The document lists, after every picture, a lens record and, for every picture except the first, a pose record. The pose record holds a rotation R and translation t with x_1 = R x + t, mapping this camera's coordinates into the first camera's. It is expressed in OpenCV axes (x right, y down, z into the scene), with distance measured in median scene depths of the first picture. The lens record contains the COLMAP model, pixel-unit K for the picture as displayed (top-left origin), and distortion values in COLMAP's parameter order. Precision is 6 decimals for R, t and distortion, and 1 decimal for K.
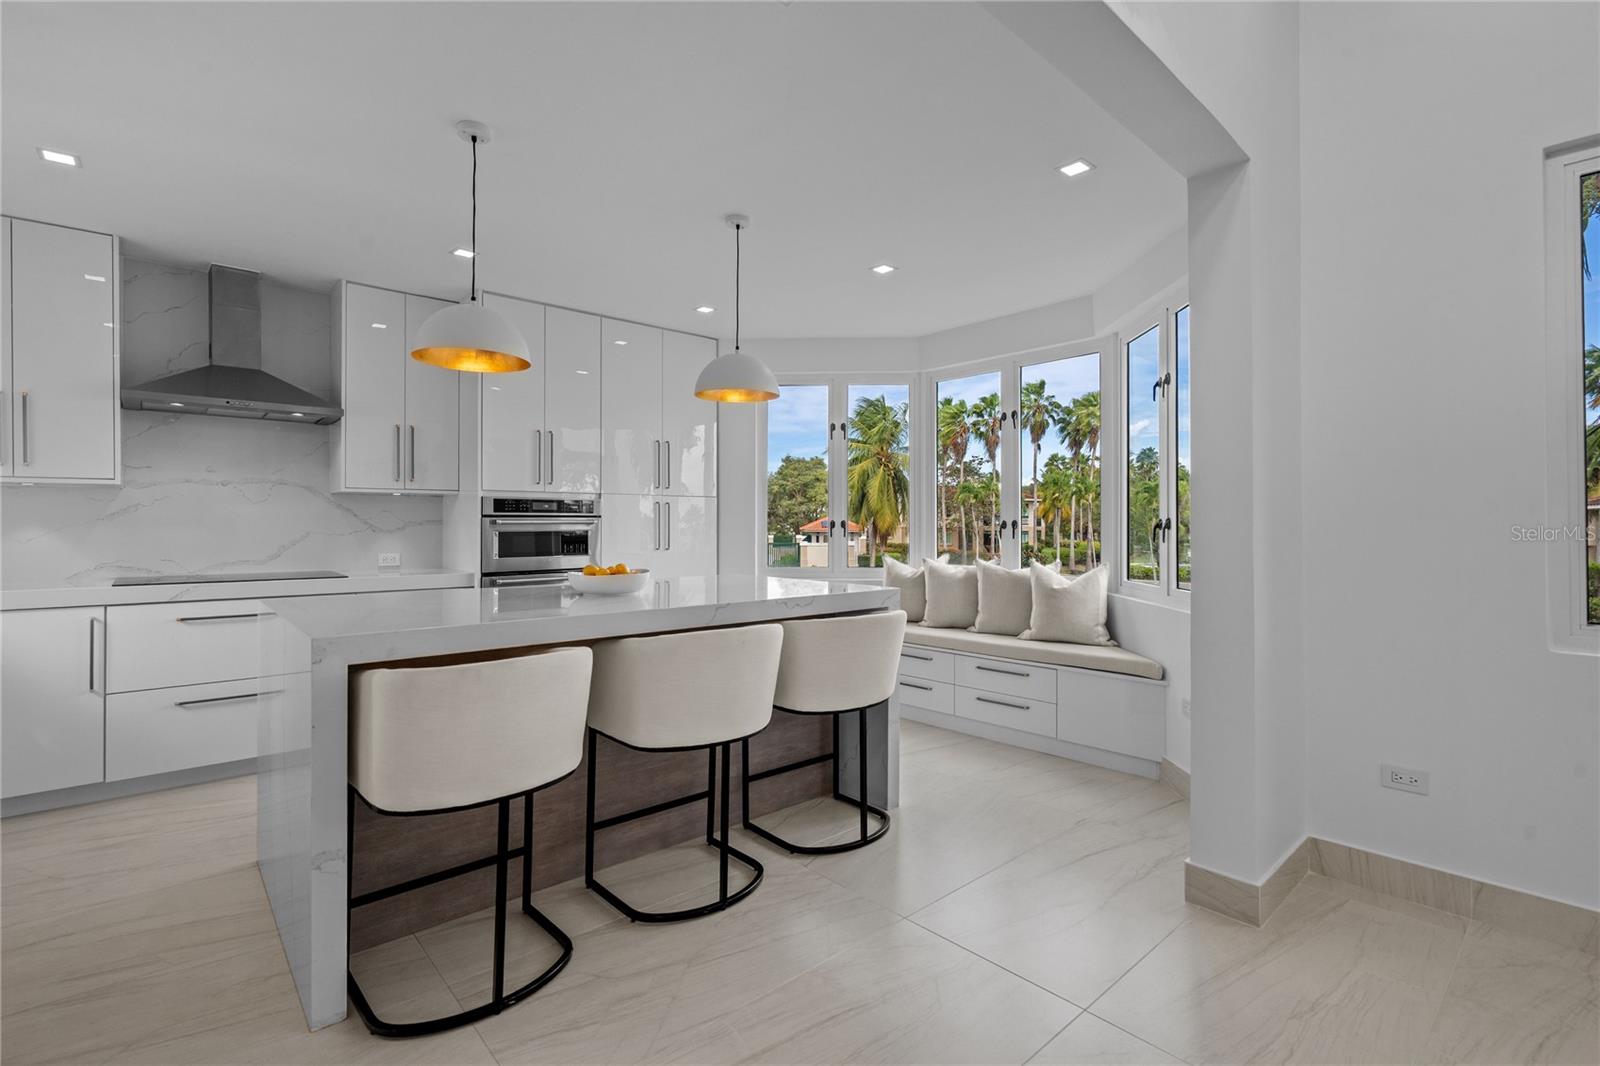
lens RADIAL K [[723.1, 0, 801.4], [0, 723.1, 525.3], [0, 0, 1]] dist [0.003338, -0.000003]
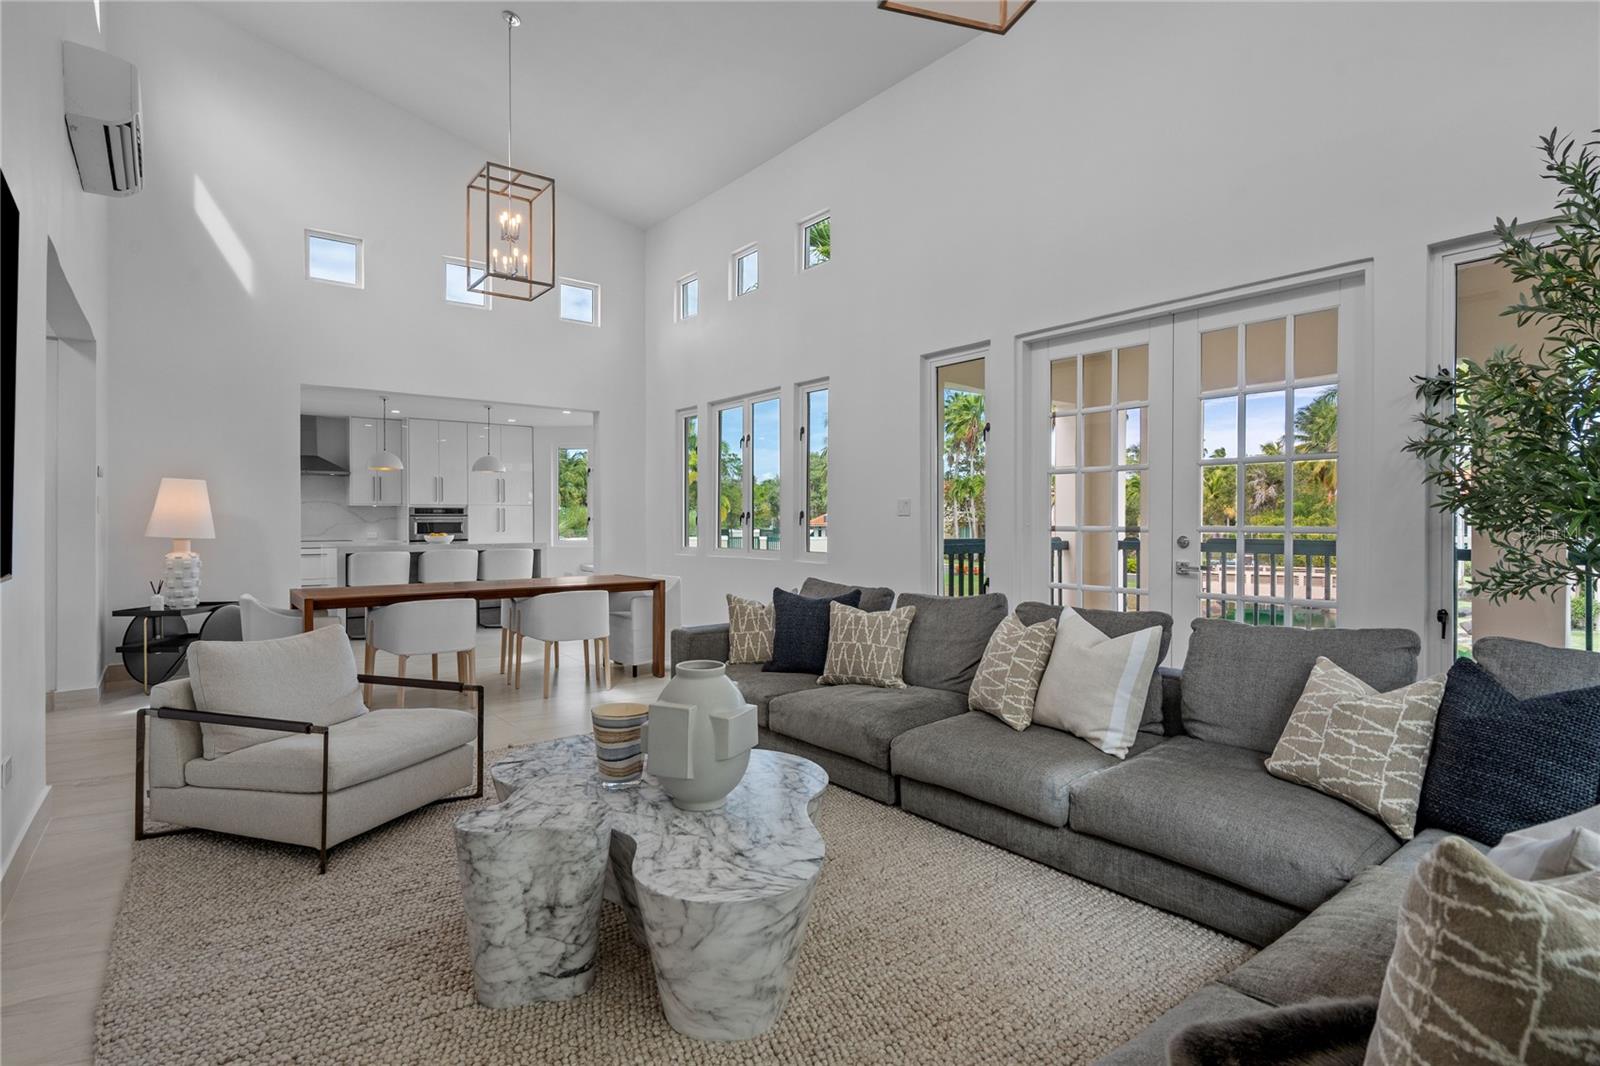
lens RADIAL K [[794.9, 0, 812.6], [0, 794.9, 525.5], [0, 0, 1]] dist [-0.001399, 0.000230]
pose [[0.998095, 0.000104, -0.061694, 0.987717], [0.000322, 0.999976, 0.006902, 0.001877], [0.061693, -0.006909, 0.998071, -1.435436]]
